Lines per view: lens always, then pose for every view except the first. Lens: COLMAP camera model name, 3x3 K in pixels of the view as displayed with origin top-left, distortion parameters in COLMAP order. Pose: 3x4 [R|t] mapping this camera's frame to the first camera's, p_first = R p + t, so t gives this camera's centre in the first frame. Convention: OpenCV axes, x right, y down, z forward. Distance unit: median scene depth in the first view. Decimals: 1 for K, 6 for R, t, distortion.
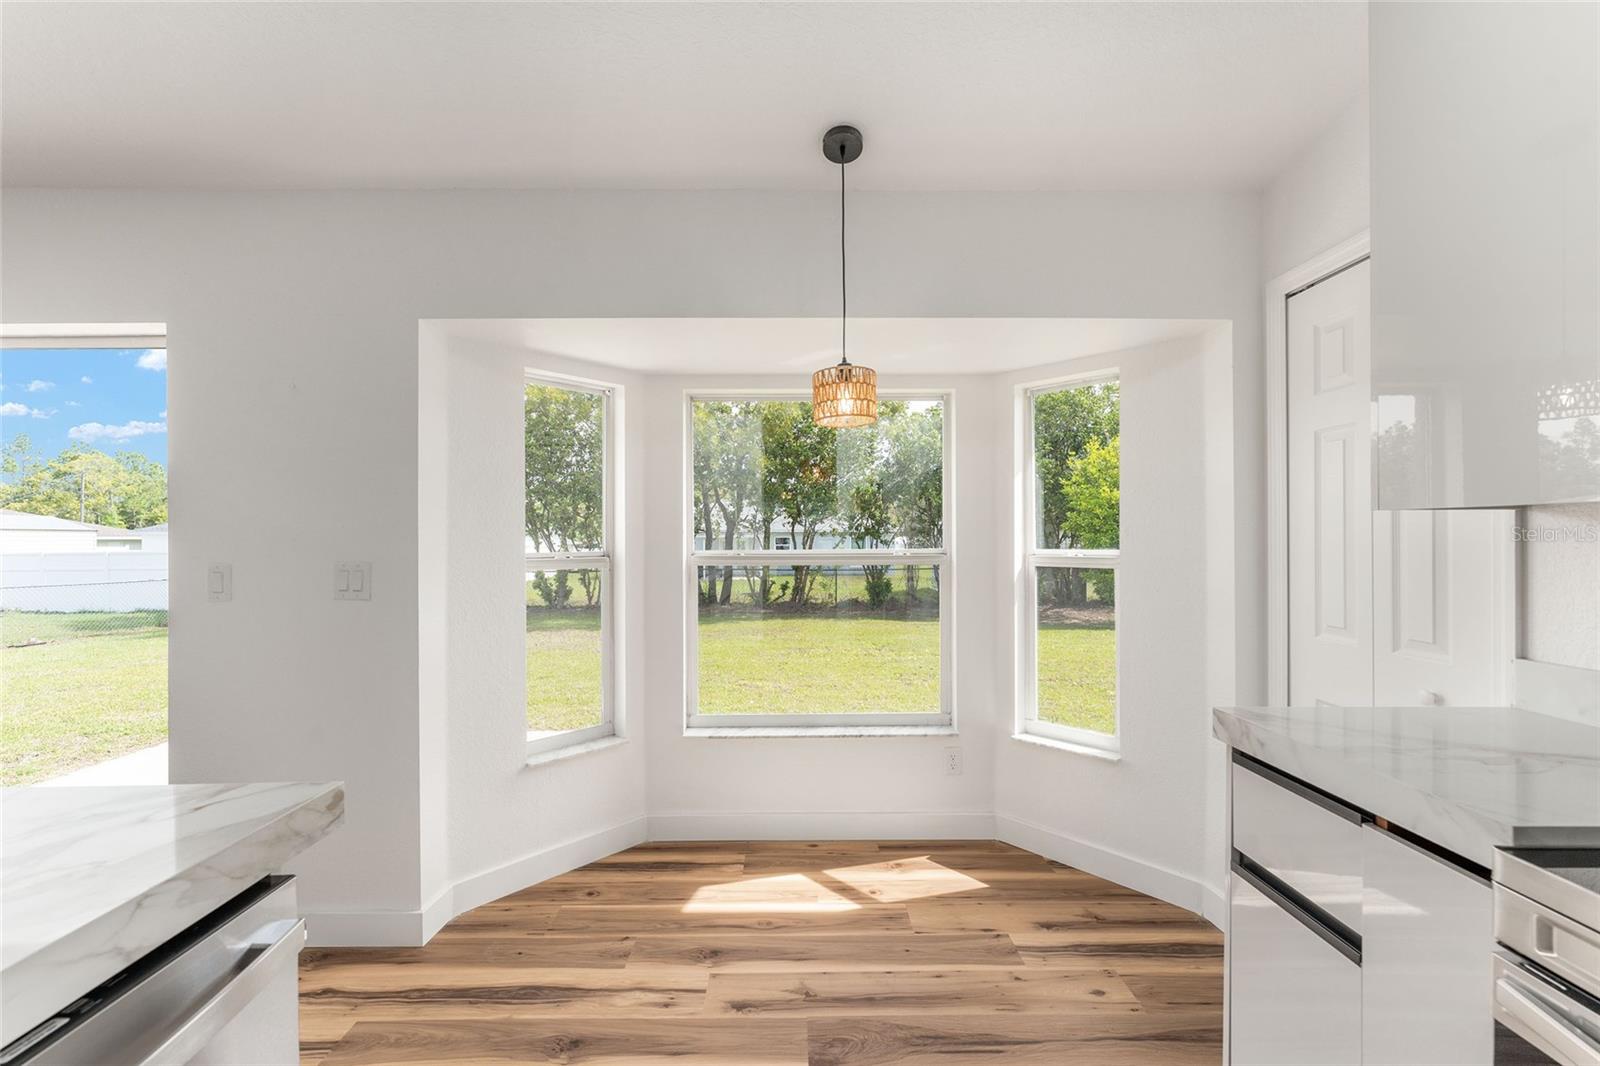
lens RADIAL K [[639.6, 0, 800.0], [0, 639.6, 538.7], [0, 0, 1]] dist [0.000785, 0.000131]
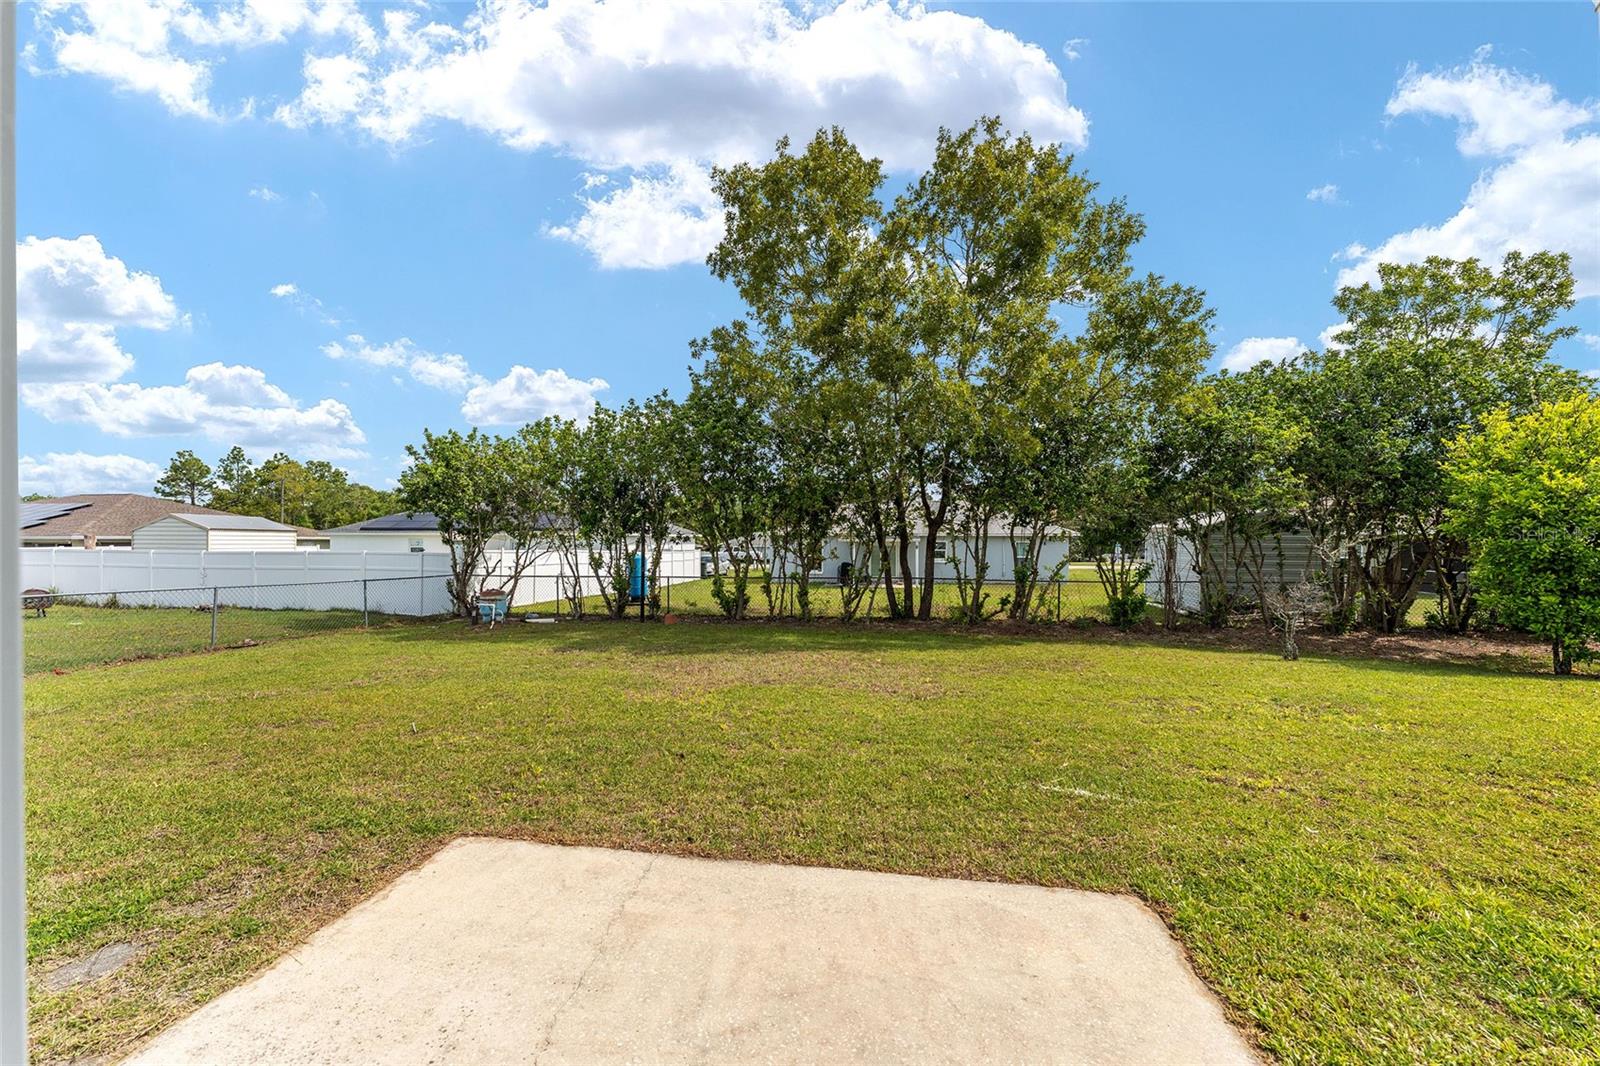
lens RADIAL K [[640.7, 0, 786.7], [0, 640.7, 539.5], [0, 0, 1]] dist [0.011680, 0.000006]
pose [[0.984402, 0.005345, -0.175853, -1.002543], [-0.005959, 0.999978, -0.002963, -0.006694], [0.175833, 0.003964, 0.984412, 0.805739]]
